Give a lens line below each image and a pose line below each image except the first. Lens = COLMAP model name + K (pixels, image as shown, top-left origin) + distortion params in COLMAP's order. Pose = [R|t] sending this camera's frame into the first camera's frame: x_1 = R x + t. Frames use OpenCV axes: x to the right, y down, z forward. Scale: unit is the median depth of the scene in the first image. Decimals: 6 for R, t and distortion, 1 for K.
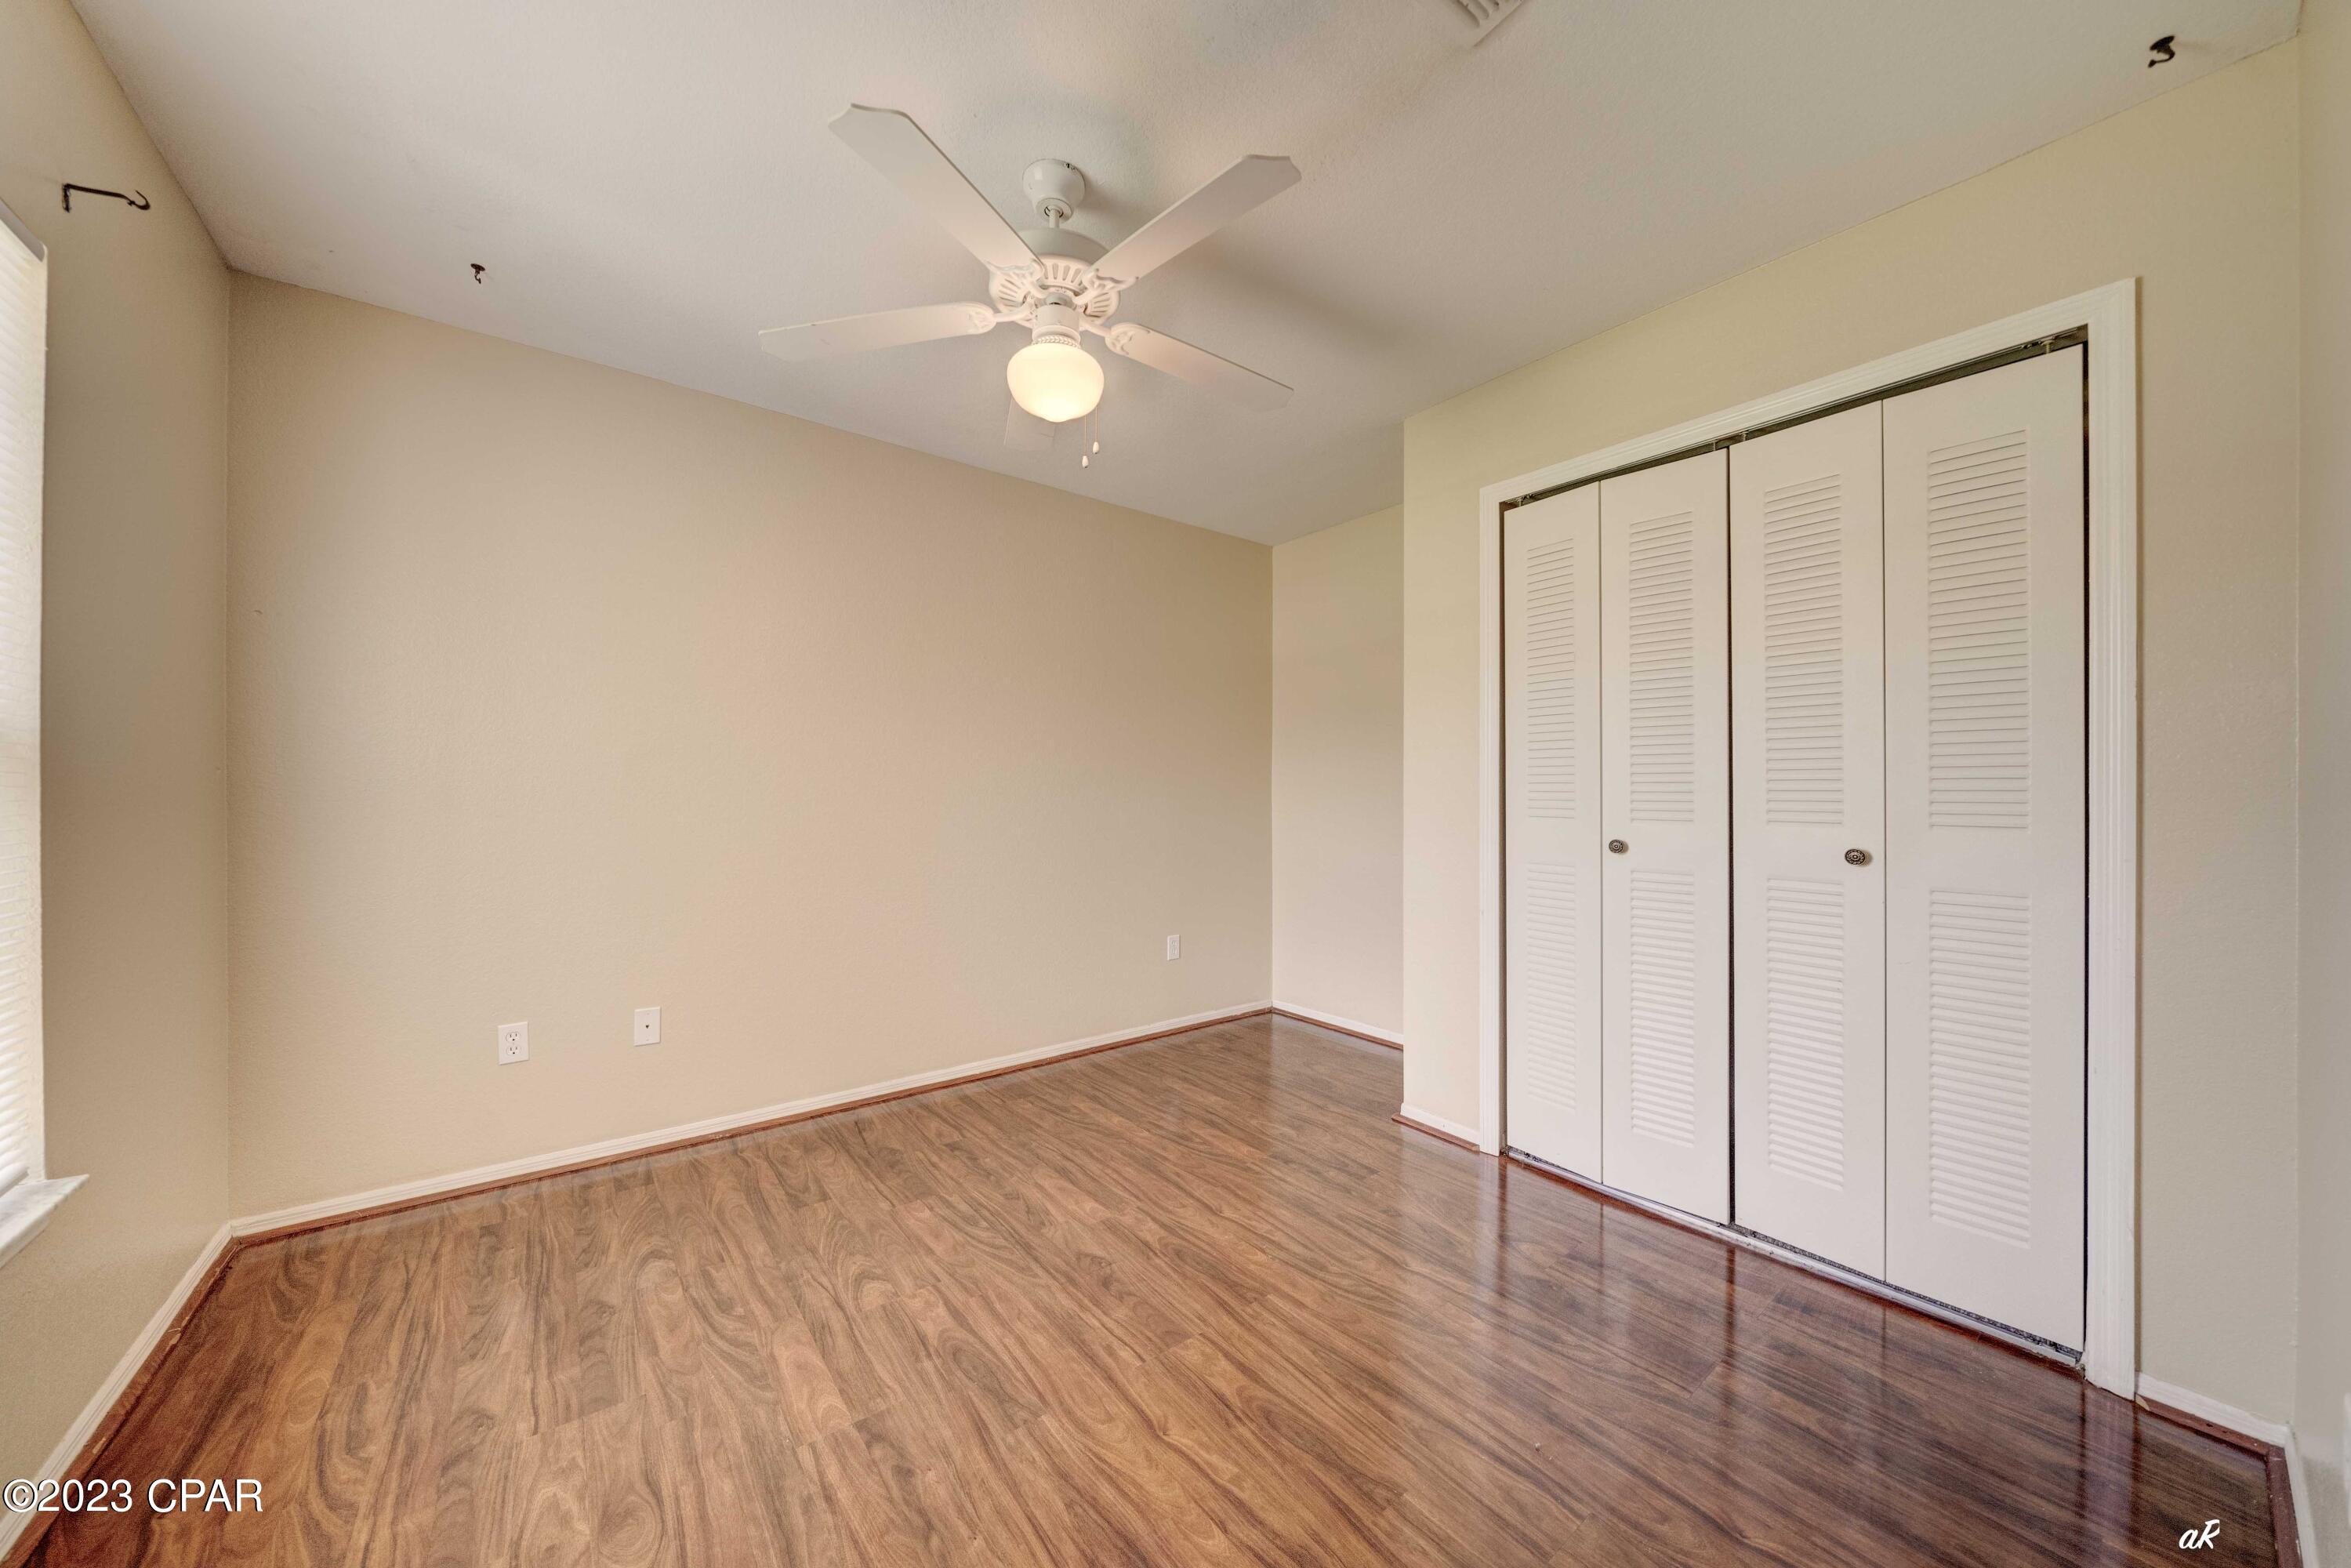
lens RADIAL K [[799.0, 0, 1177.9], [0, 799.0, 792.8], [0, 0, 1]] dist [-0.002273, -0.000147]
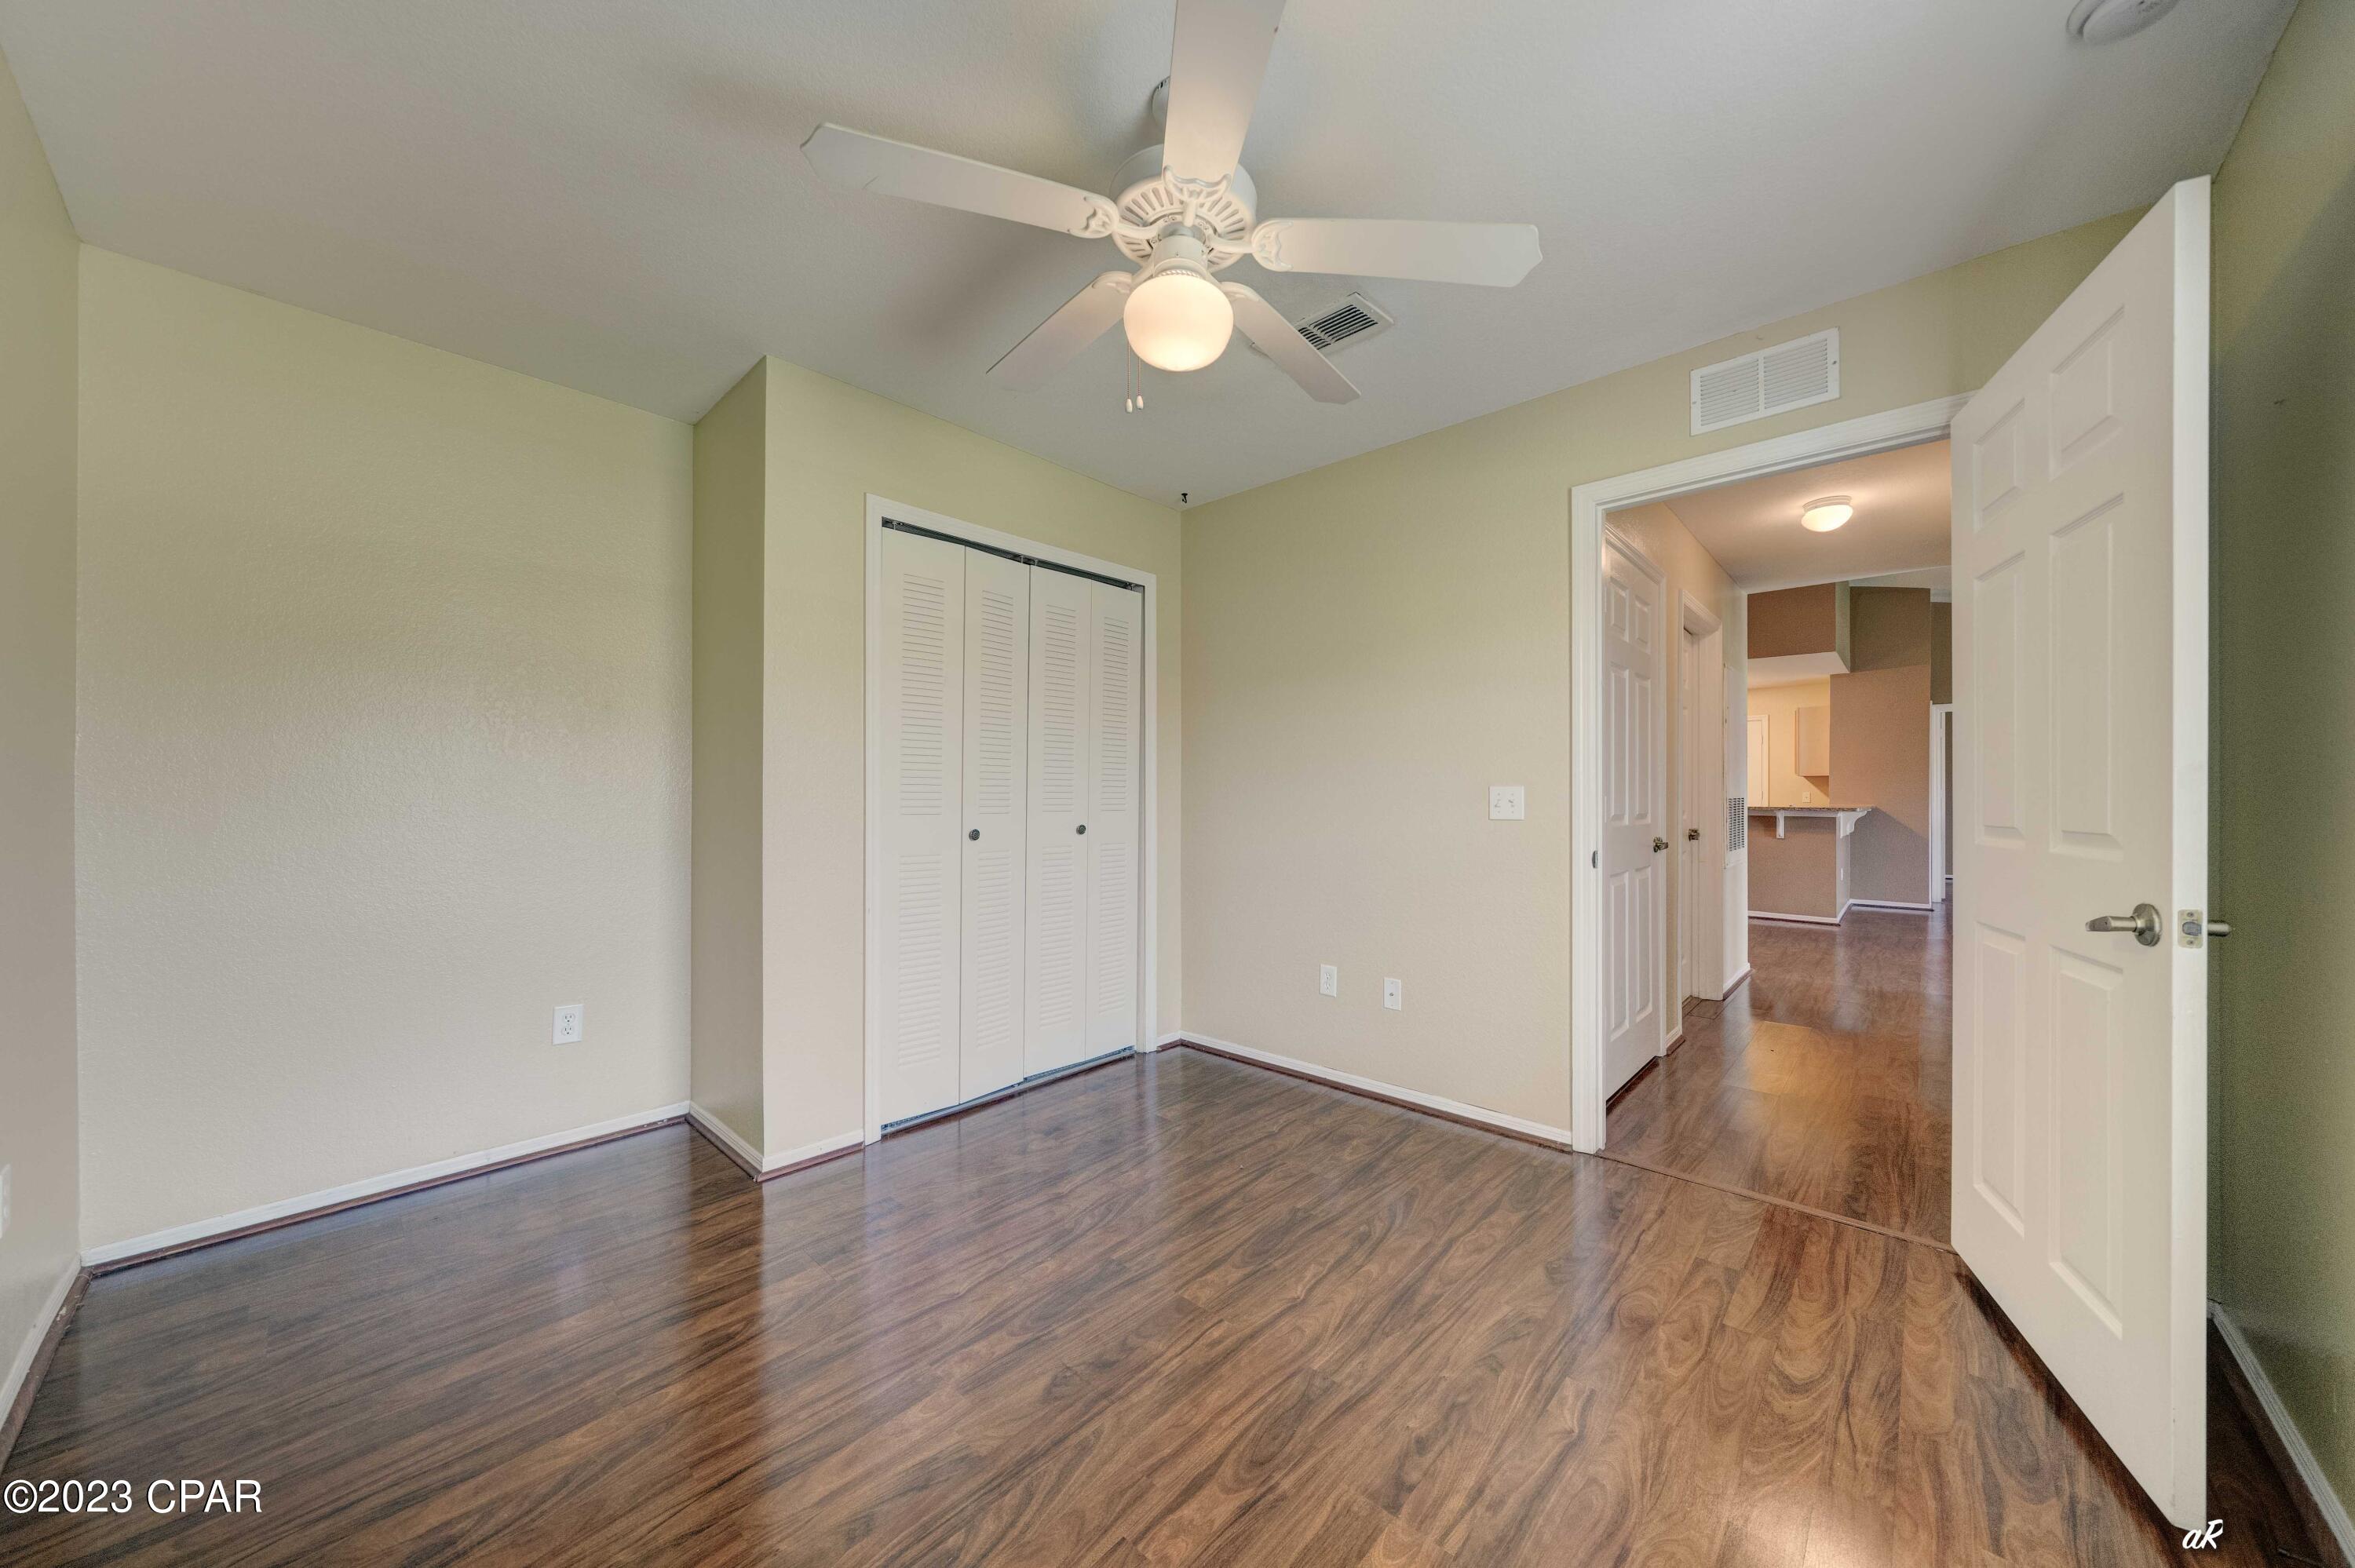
lens RADIAL K [[800.2, 0, 1180.0], [0, 800.2, 792.8], [0, 0, 1]] dist [-0.002273, -0.000147]
pose [[-0.148825, 0.000994, 0.988863, -1.134177], [-0.001498, 0.999998, -0.001230, 0.001124], [-0.988862, -0.001665, -0.148823, 1.252220]]
